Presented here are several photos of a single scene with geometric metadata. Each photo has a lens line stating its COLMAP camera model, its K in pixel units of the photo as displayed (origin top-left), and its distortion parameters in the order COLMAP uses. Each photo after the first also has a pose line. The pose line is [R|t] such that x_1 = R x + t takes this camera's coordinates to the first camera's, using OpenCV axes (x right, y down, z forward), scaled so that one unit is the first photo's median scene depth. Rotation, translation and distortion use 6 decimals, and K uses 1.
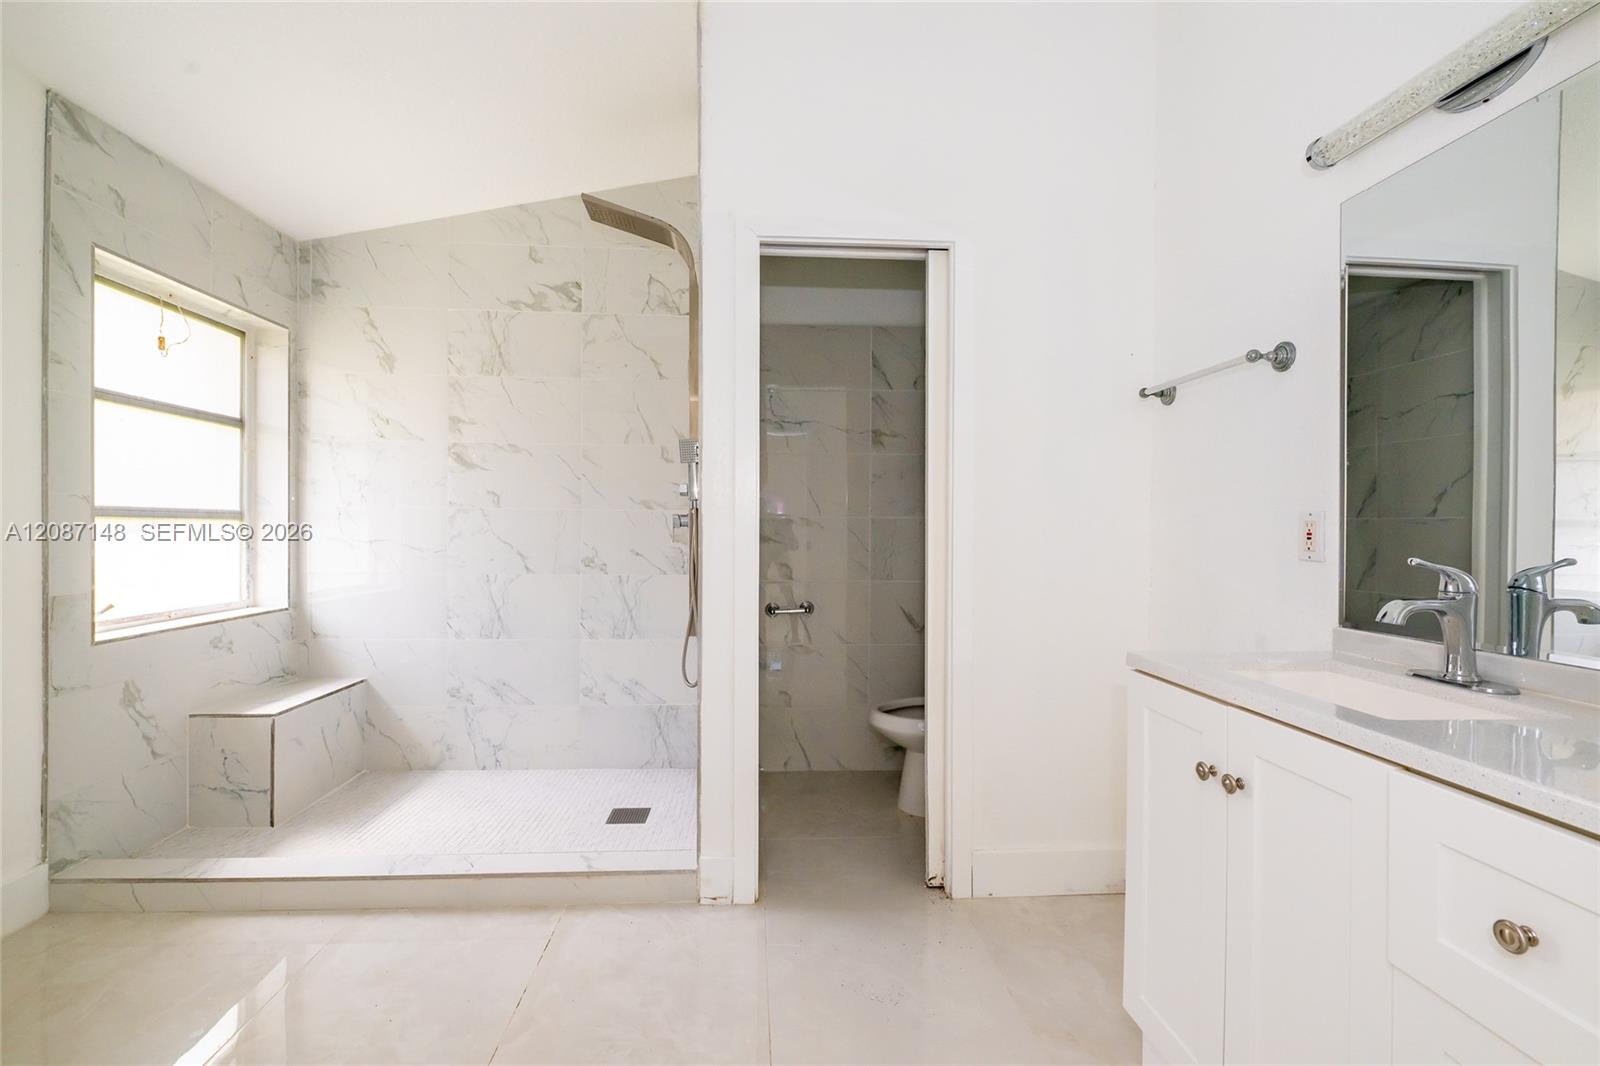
lens RADIAL K [[687.1, 0, 790.4], [0, 687.1, 536.1], [0, 0, 1]] dist [0.000516, -0.000587]
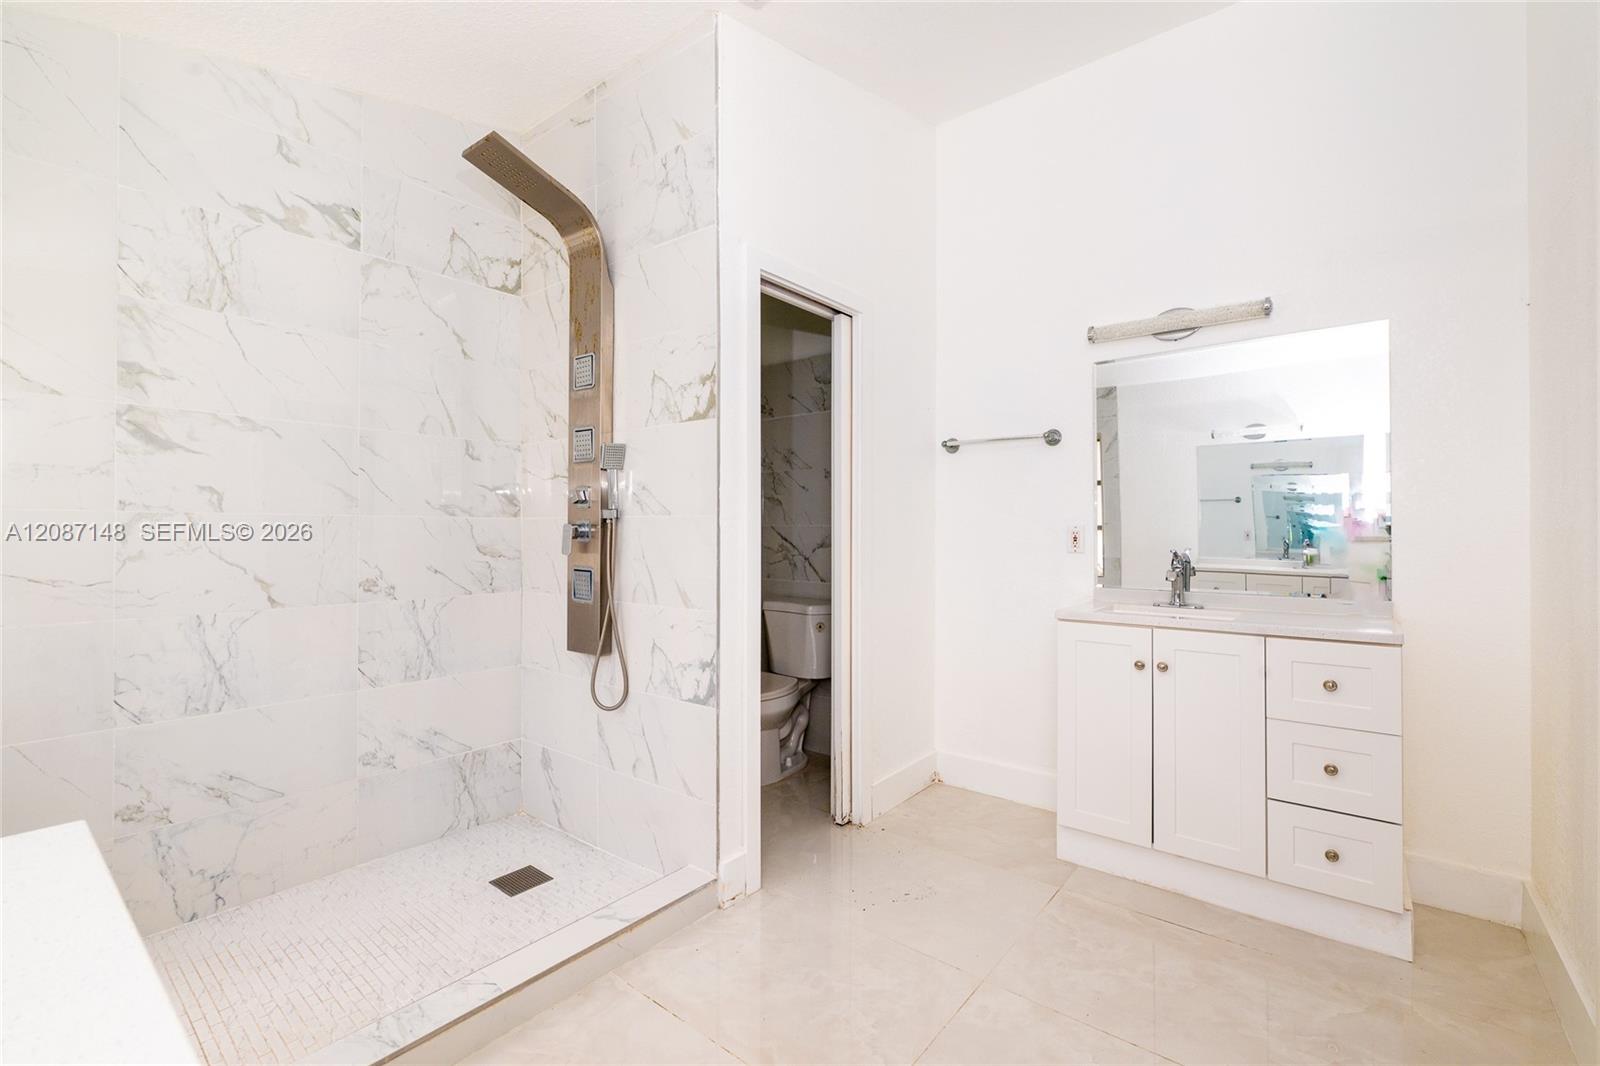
lens RADIAL K [[687.1, 0, 784.5], [0, 687.1, 534.5], [0, 0, 1]] dist [0.000516, -0.000587]
pose [[0.681818, -0.011539, 0.731431, -0.539219], [0.014074, 0.999897, 0.002654, -0.013798], [-0.731387, 0.008484, 0.681910, 0.157269]]
